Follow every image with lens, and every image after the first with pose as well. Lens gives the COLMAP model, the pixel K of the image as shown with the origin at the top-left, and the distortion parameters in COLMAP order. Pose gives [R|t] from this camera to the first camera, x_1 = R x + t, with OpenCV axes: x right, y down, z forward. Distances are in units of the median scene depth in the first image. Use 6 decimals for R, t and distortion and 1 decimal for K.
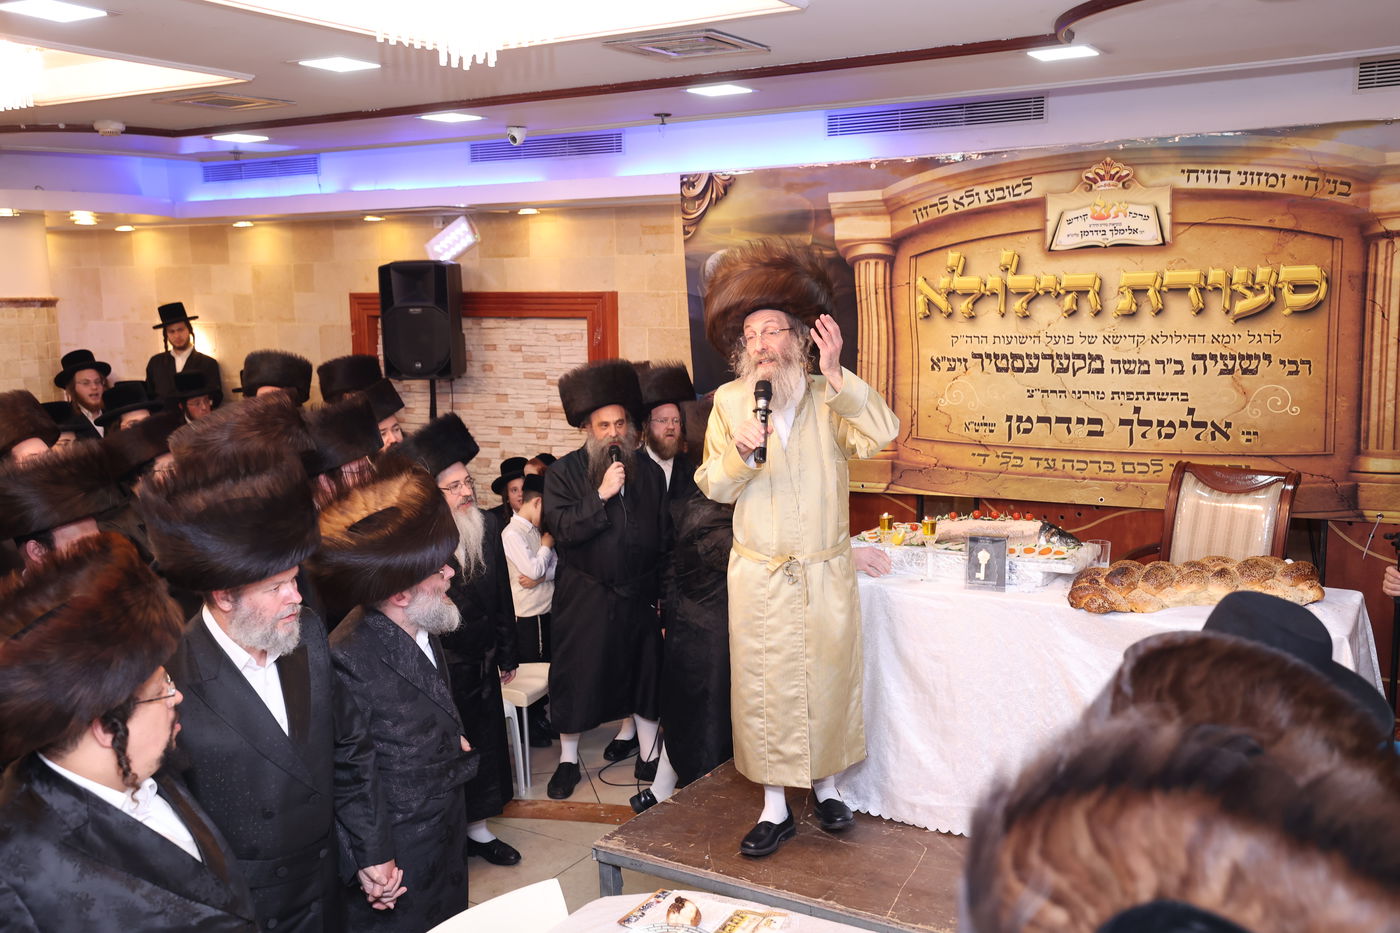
lens RADIAL K [[1326.5, 0, 685.1], [0, 1326.5, 453.8], [0, 0, 1]] dist [0.036016, 0.080530]
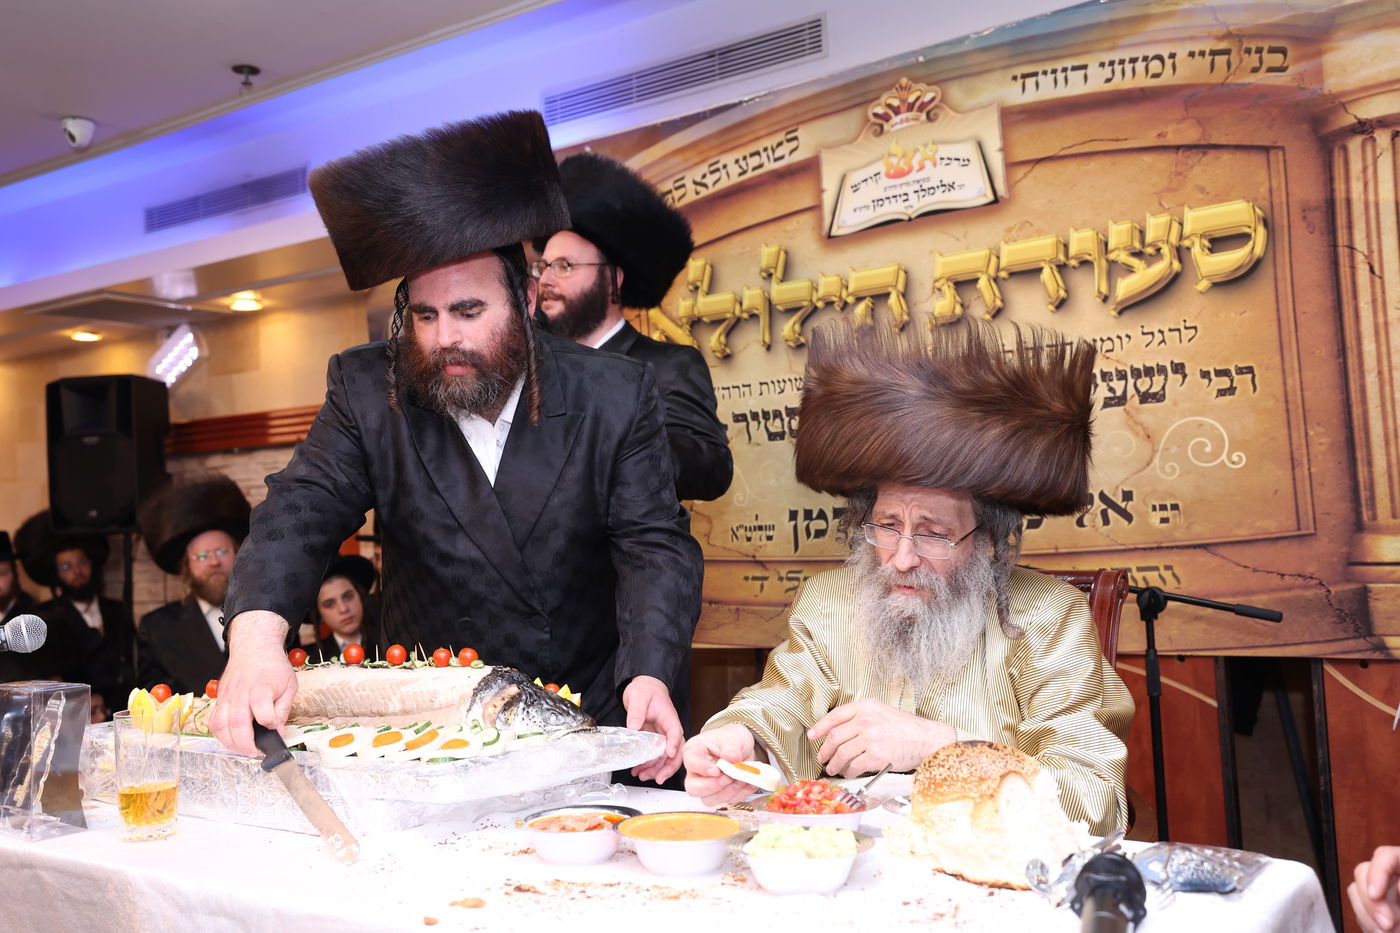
lens RADIAL K [[1326.5, 0, 685.1], [0, 1326.5, 453.8], [0, 0, 1]] dist [0.036016, 0.080530]
pose [[0.997597, -0.030569, -0.062183, 0.246040], [0.018894, 0.983424, -0.180335, 0.057451], [0.066664, 0.178727, 0.981638, 0.414756]]
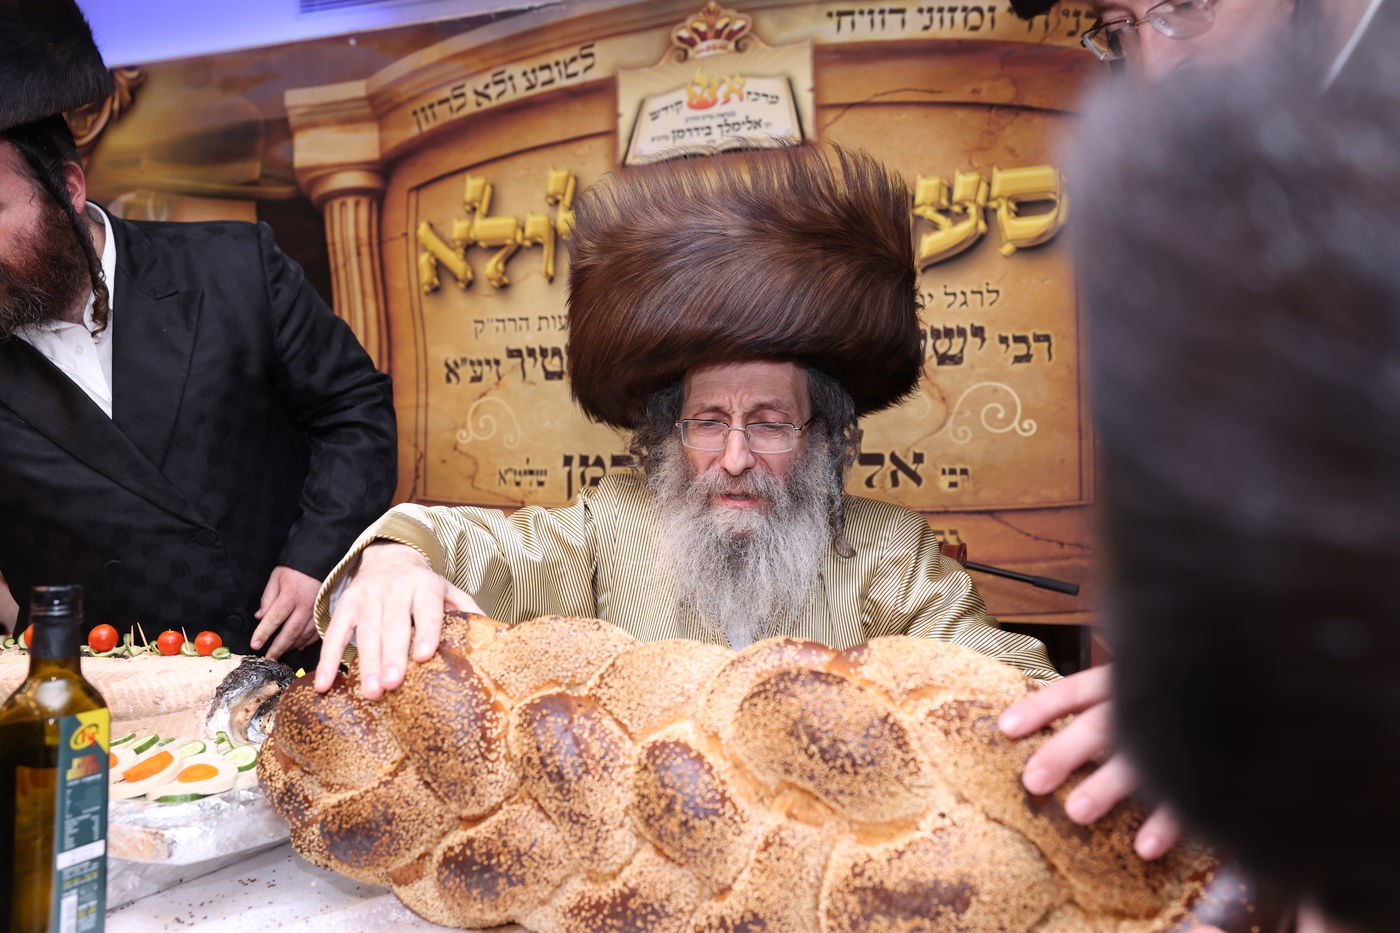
lens RADIAL K [[1232.2, 0, 697.3], [0, 1232.2, 456.8], [0, 0, 1]] dist [0.010342, 0.105956]
pose [[0.985484, 0.017395, 0.168873, 0.220556], [0.003935, 0.992128, -0.125162, 0.040644], [-0.169720, 0.124010, 0.977659, 0.495138]]
